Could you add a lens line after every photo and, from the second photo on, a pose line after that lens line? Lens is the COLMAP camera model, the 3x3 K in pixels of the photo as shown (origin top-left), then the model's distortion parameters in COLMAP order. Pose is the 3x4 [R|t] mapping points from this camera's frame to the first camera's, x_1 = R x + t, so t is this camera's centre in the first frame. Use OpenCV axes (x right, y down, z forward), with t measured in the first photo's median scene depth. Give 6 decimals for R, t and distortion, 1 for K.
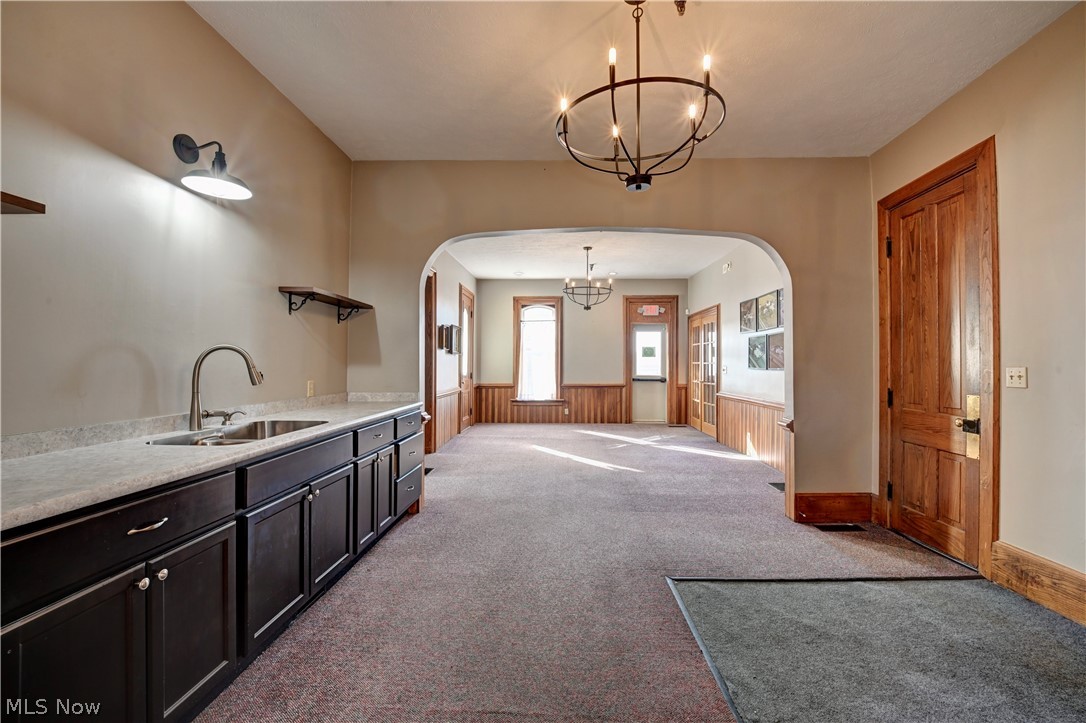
lens RADIAL K [[456.6, 0, 543.3], [0, 456.6, 361.1], [0, 0, 1]] dist [0.003688, 0.000090]
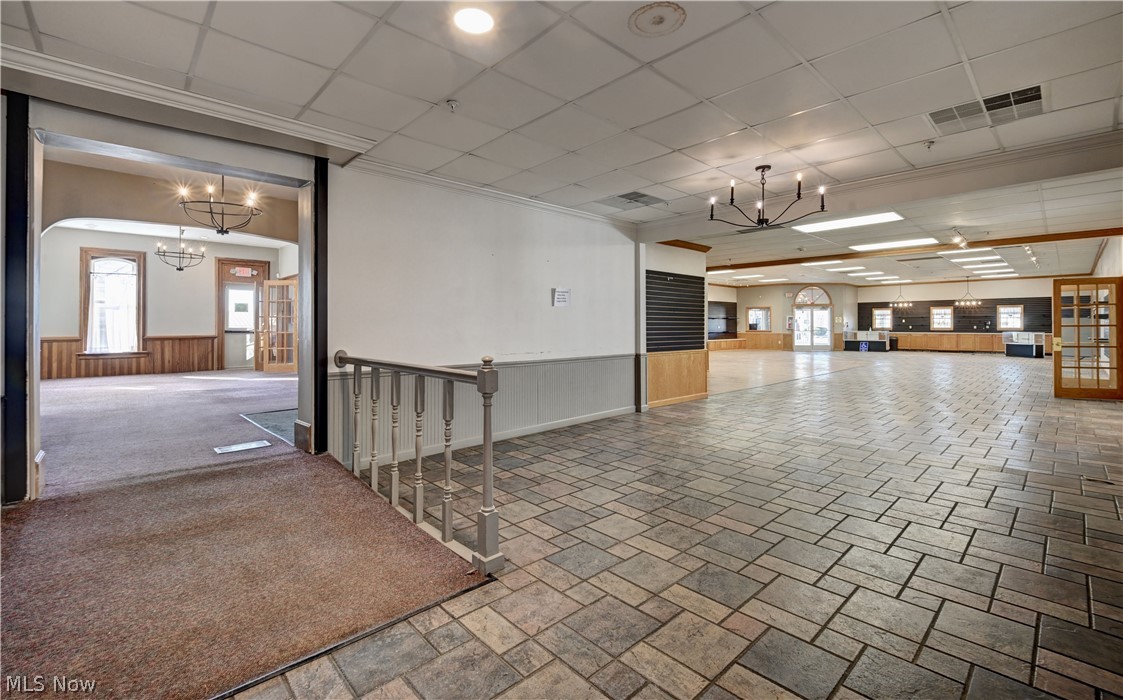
lens RADIAL K [[481.7, 0, 563.0], [0, 481.7, 324.0], [0, 0, 1]] dist [-0.018650, 0.000852]
pose [[0.695416, 0.002490, 0.718603, -0.075293], [-0.005343, 0.999984, 0.001706, 0.015435], [-0.718588, -0.005026, 0.695418, -0.444176]]
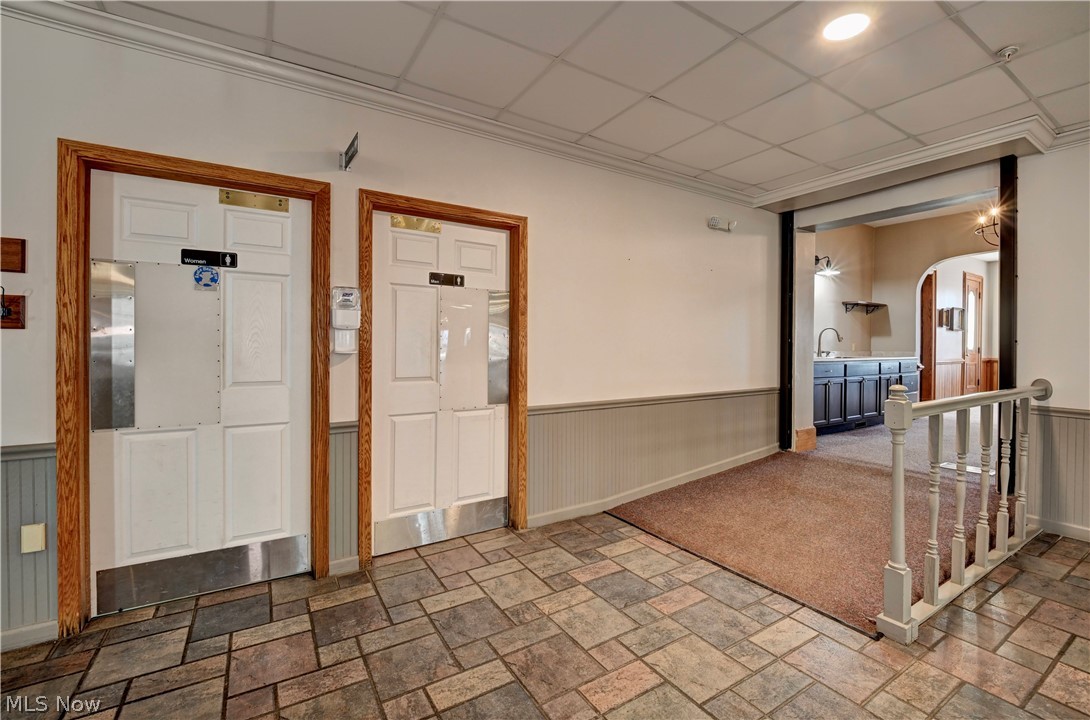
lens RADIAL K [[462.7, 0, 551.5], [0, 462.7, 349.9], [0, 0, 1]] dist [-0.021513, -0.000374]
pose [[0.569543, 0.009541, -0.821906, 0.155603], [0.002118, 0.999912, 0.013075, 0.014274], [0.821959, -0.009188, 0.569473, -0.482358]]
